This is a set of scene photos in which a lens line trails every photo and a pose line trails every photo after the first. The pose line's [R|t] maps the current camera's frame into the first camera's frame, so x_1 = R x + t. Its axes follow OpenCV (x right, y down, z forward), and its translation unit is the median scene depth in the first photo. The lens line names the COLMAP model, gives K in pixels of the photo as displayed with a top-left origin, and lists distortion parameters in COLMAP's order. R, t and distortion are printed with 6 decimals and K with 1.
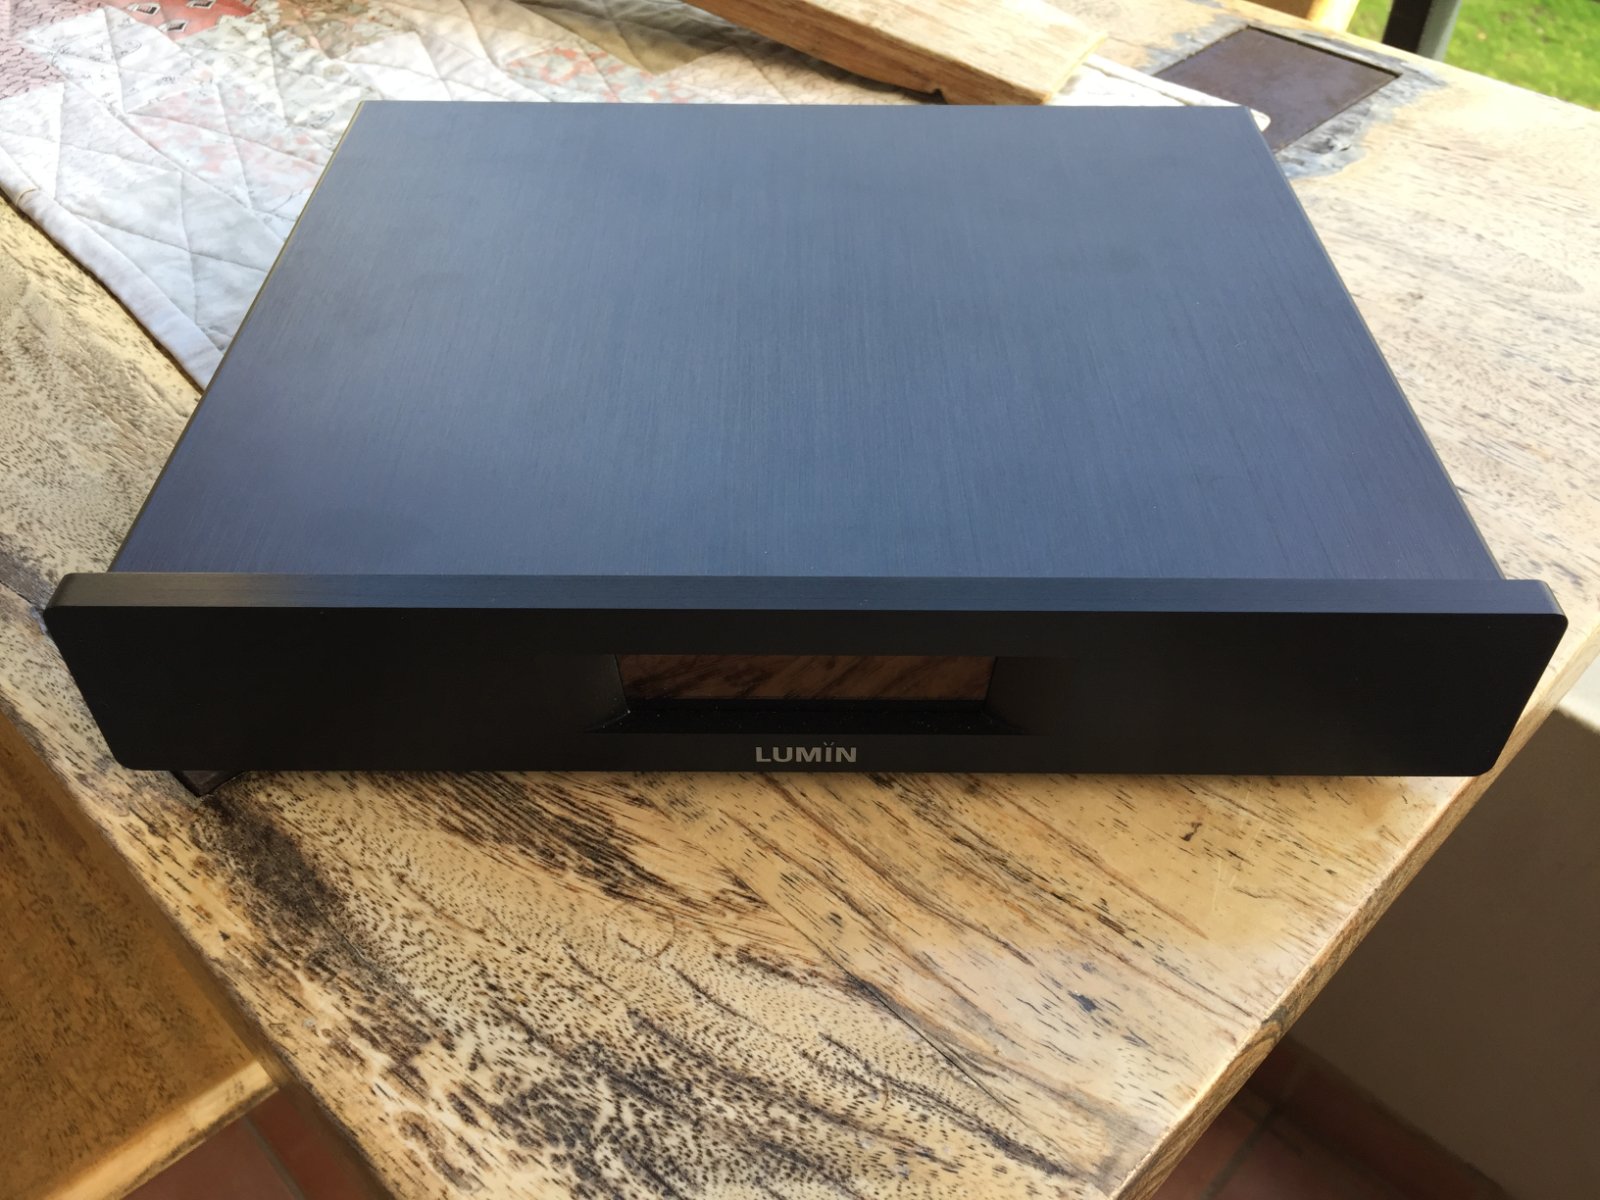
lens RADIAL K [[1400.5, 0, 806.3], [0, 1400.5, 599.5], [0, 0, 1]] dist [0.051274, -0.095347]
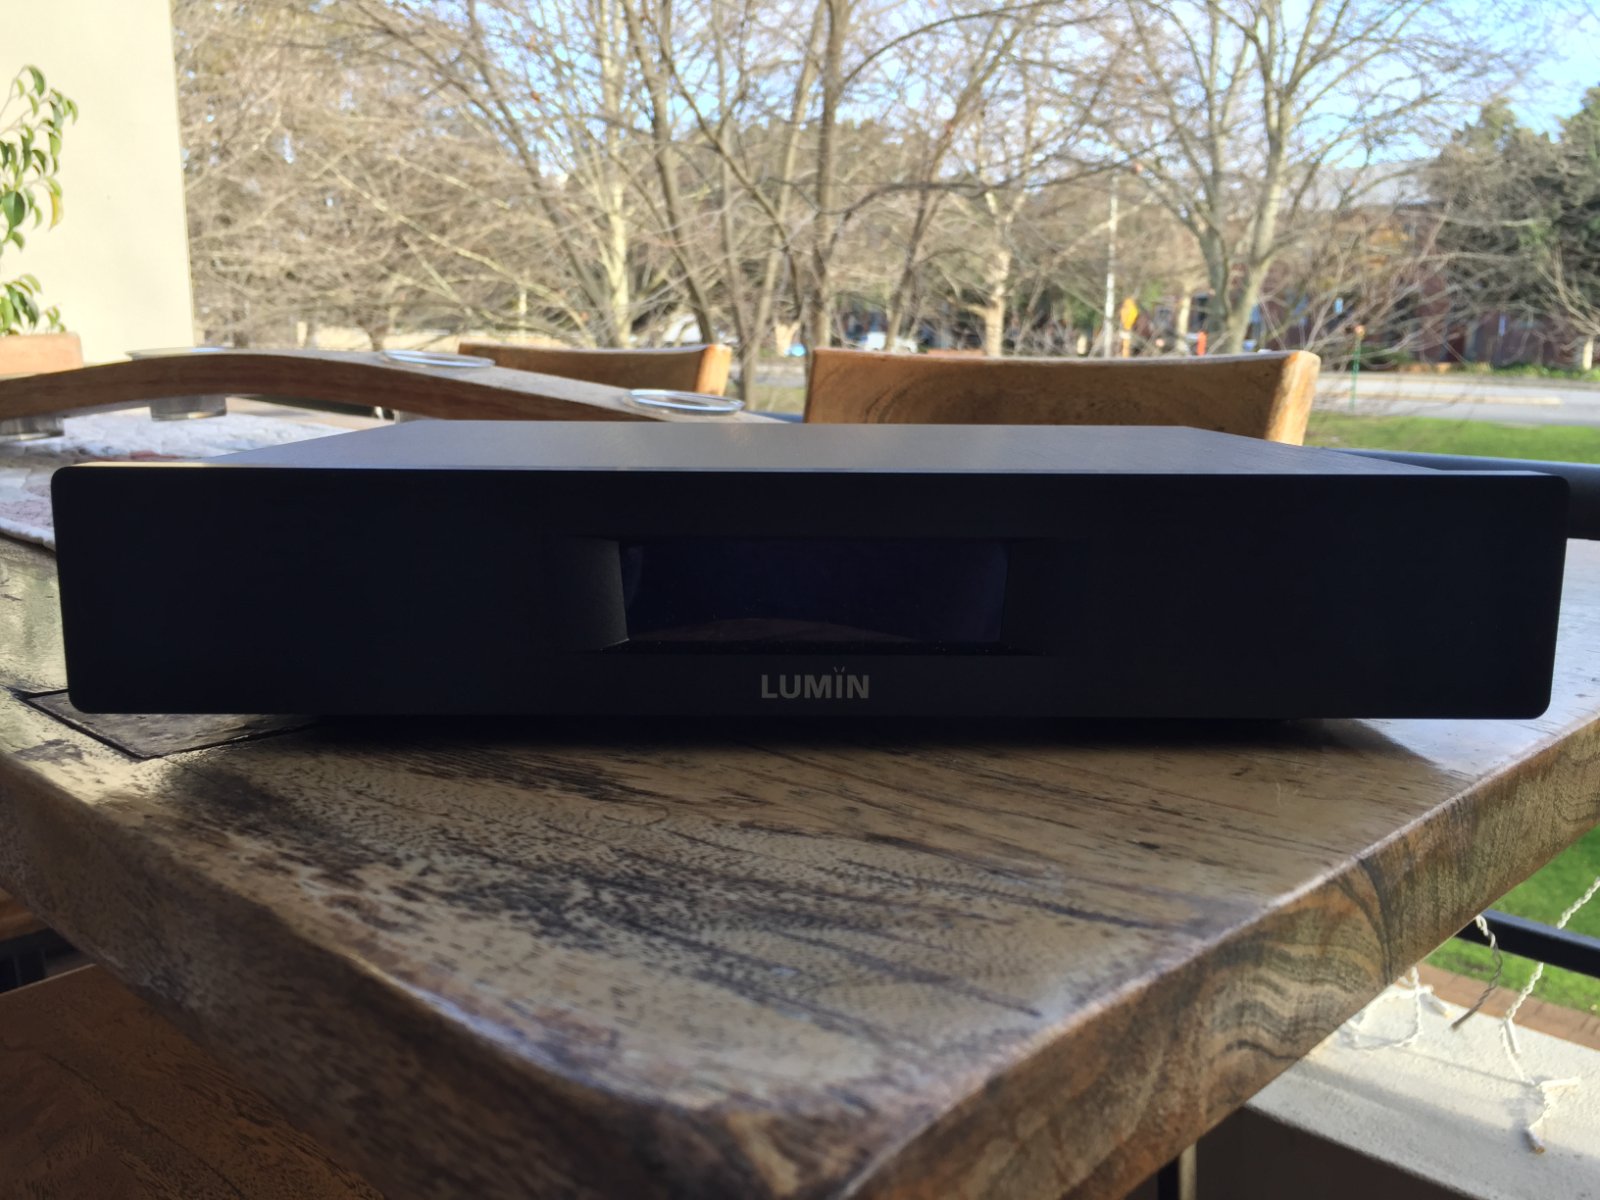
lens RADIAL K [[1400.5, 0, 810.5], [0, 1400.5, 608.2], [0, 0, 1]] dist [0.051274, -0.095347]
pose [[0.999869, -0.001056, 0.016178, -0.018850], [0.009704, 0.838371, -0.545014, 0.594450], [-0.012988, 0.545099, 0.838271, 0.195344]]
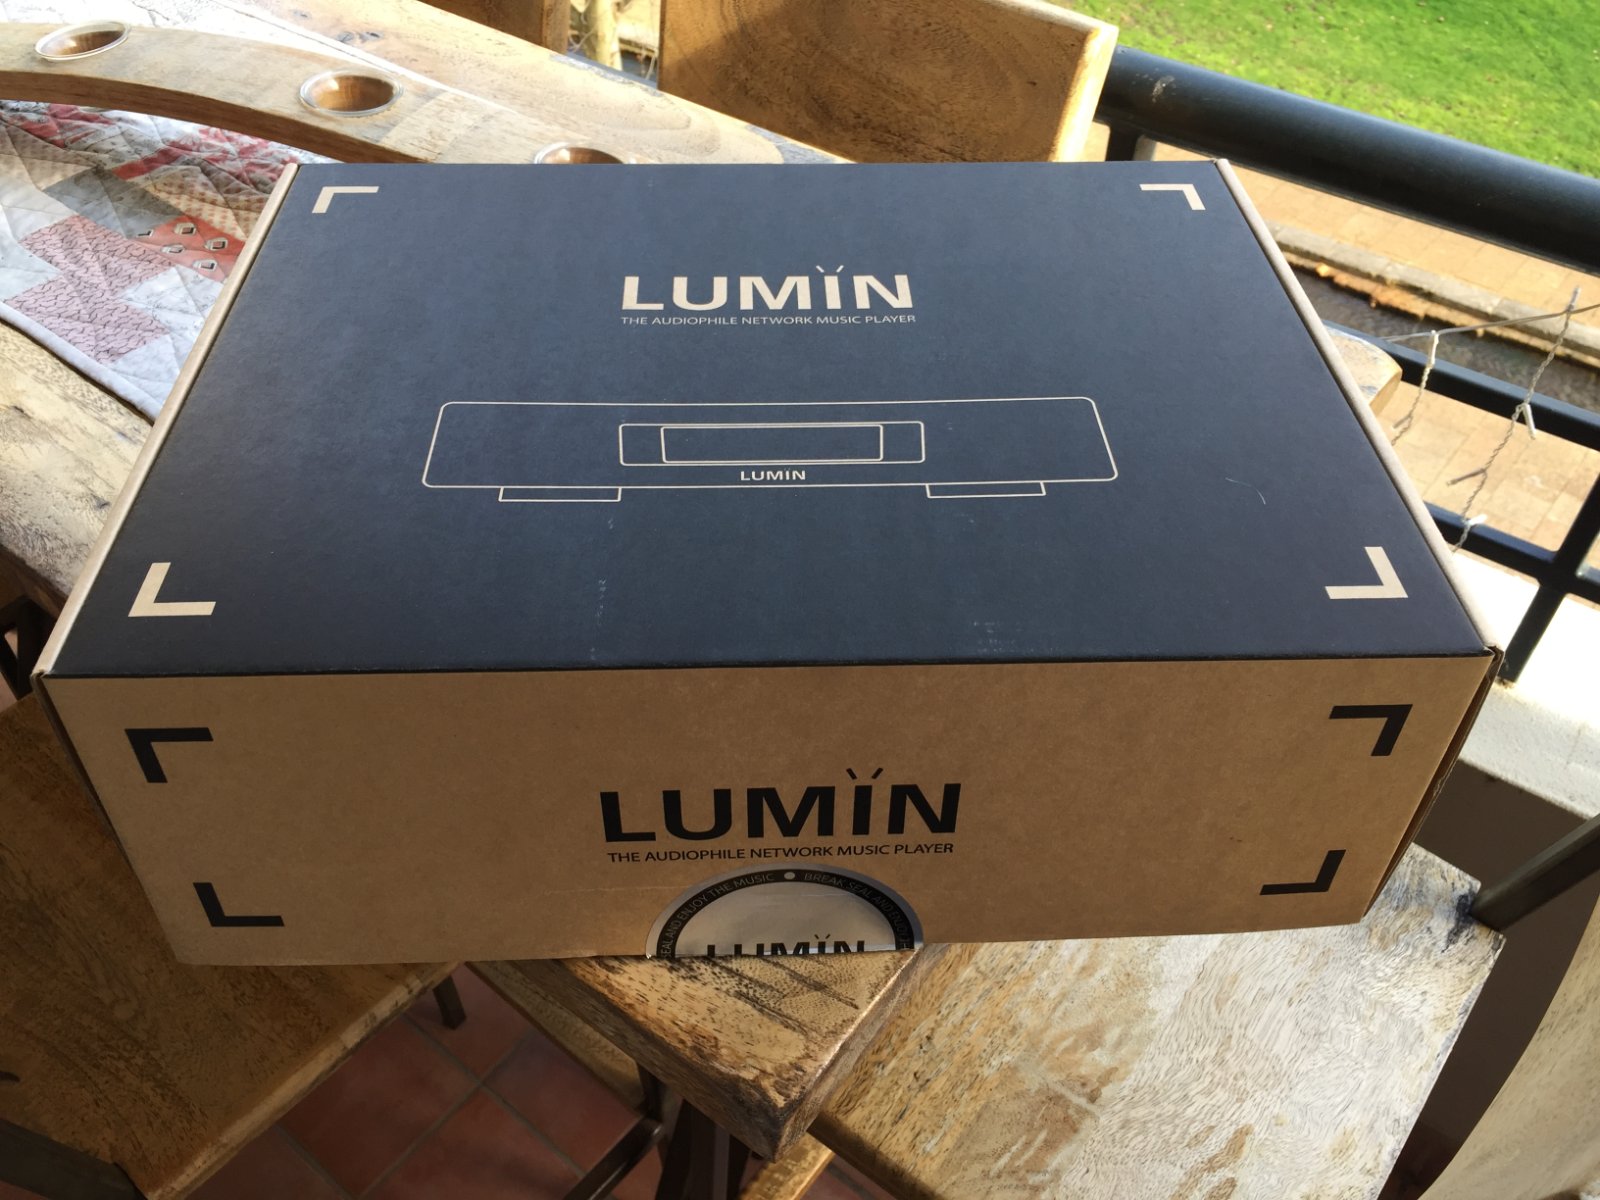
lens RADIAL K [[1400.5, 0, 801.9], [0, 1400.5, 607.1], [0, 0, 1]] dist [0.051274, -0.095347]
pose [[0.992327, -0.084190, 0.090551, -0.097272], [0.083640, 0.996447, 0.009866, -0.111686], [-0.091060, -0.002217, 0.995843, -0.944457]]
